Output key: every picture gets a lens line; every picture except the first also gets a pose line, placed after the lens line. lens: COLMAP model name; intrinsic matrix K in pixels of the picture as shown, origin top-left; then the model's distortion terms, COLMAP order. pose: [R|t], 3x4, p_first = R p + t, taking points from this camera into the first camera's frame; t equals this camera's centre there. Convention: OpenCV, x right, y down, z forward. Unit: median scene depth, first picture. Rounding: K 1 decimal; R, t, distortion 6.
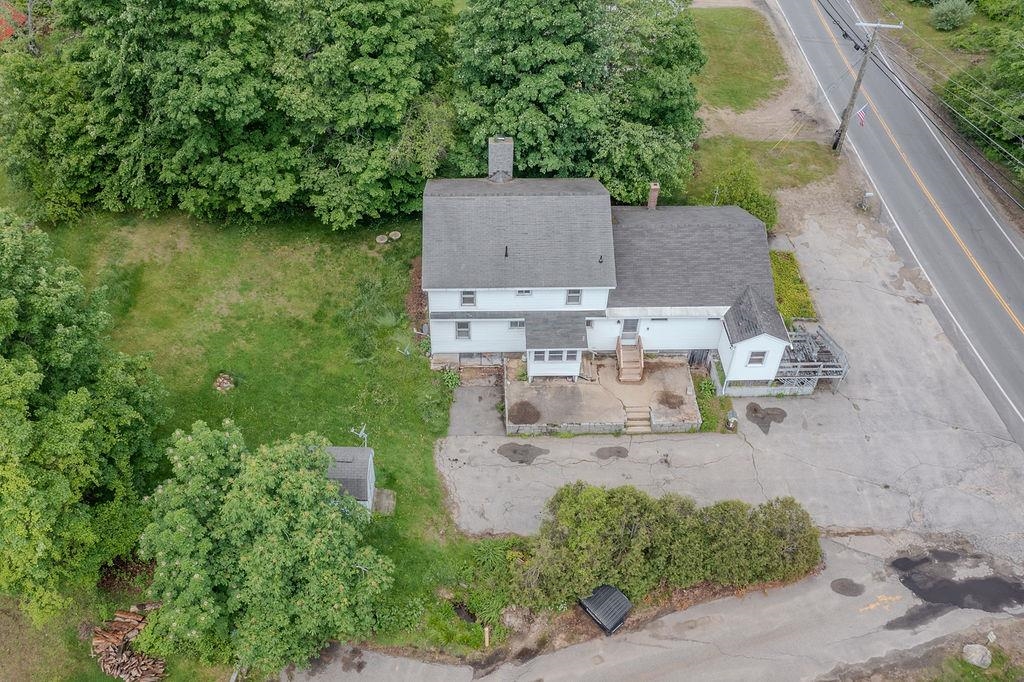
lens RADIAL K [[876.6, 0, 506.9], [0, 876.6, 303.4], [0, 0, 1]] dist [-0.006522, 0.001864]
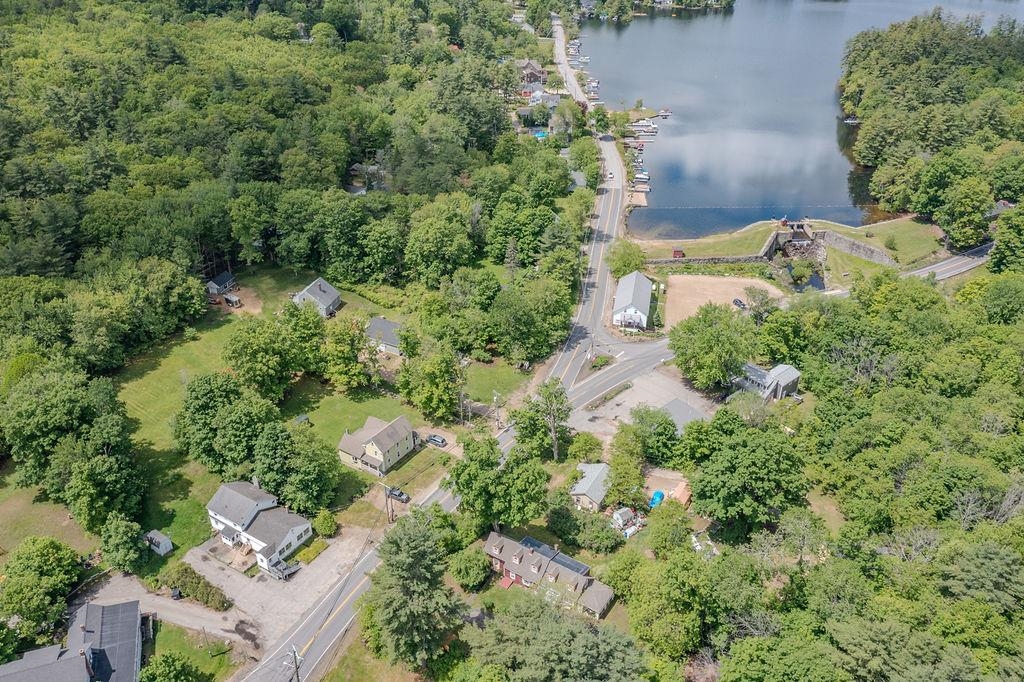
lens RADIAL K [[809.6, 0, 513.9], [0, 809.6, 342.1], [0, 0, 1]] dist [-0.013569, 0.000857]
pose [[0.832333, 0.272671, -0.482568, 2.426368], [-0.369934, 0.921622, -0.117307, -0.735830], [0.412759, 0.276157, 0.867967, -1.641759]]
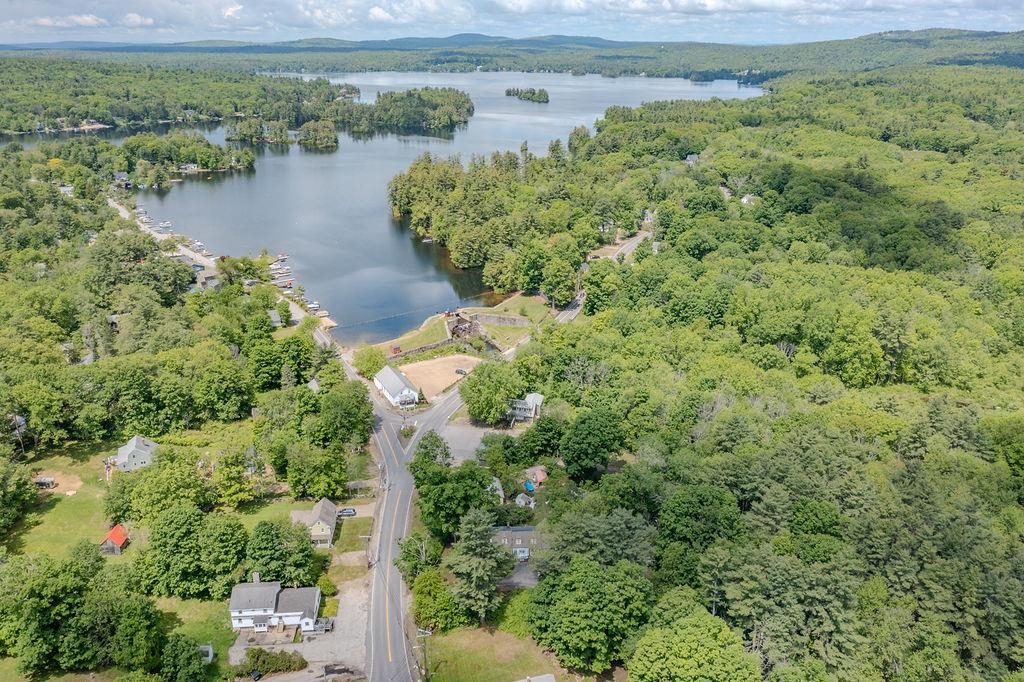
lens RADIAL K [[807.7, 0, 516.0], [0, 807.7, 340.3], [0, 0, 1]] dist [-0.012787, -0.001066]
pose [[0.997826, -0.026861, 0.060181, 1.084077], [0.047701, 0.924461, -0.378281, 0.312594], [-0.045474, 0.380329, 0.923733, -3.170688]]
